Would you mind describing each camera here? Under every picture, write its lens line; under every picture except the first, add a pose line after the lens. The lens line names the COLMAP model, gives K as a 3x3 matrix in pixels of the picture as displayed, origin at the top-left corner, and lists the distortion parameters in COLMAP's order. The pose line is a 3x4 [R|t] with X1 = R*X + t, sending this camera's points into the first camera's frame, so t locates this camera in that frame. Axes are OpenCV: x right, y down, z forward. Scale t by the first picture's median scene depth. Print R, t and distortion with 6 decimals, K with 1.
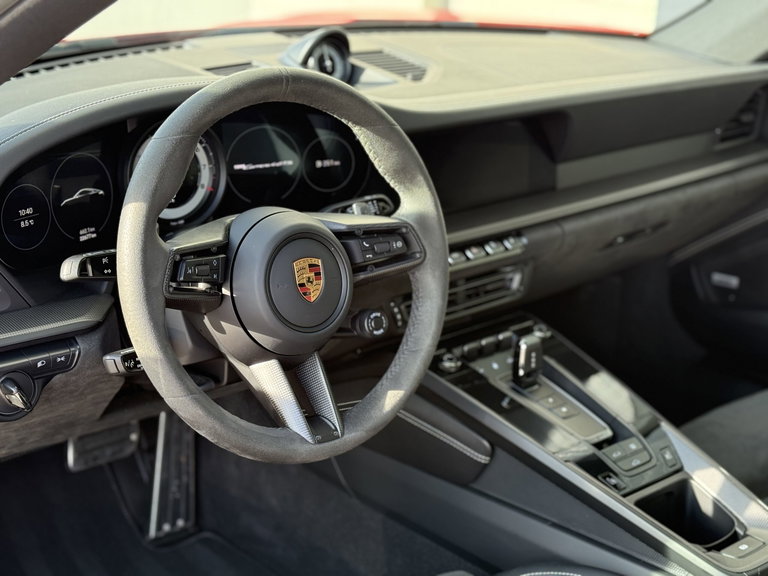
lens RADIAL K [[1282.4, 0, 384.0], [0, 1282.4, 288.0], [0, 0, 1]] dist [0.116676, 0.023912]
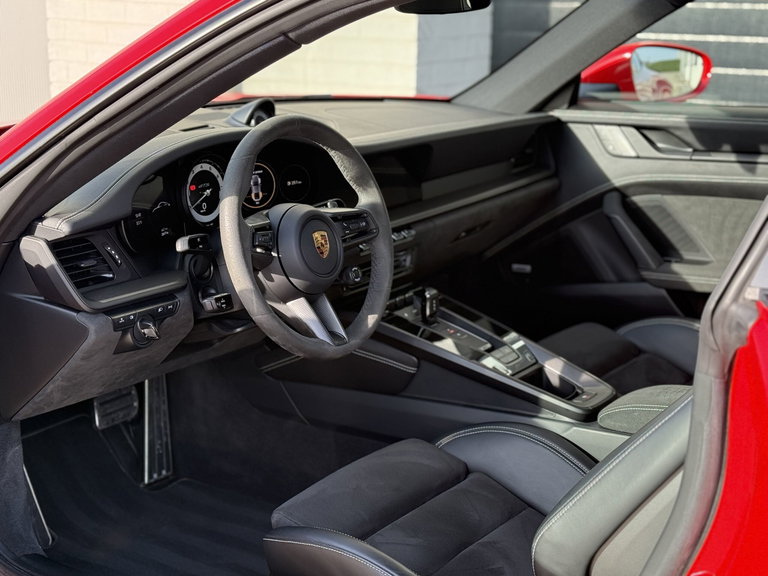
lens RADIAL K [[1282.4, 0, 384.0], [0, 1282.4, 288.0], [0, 0, 1]] dist [0.116676, 0.023912]
pose [[0.970904, -0.082689, 0.224742, -0.290165], [0.099152, 0.993078, -0.062965, 0.130344], [-0.217980, 0.083416, 0.972382, -0.474737]]
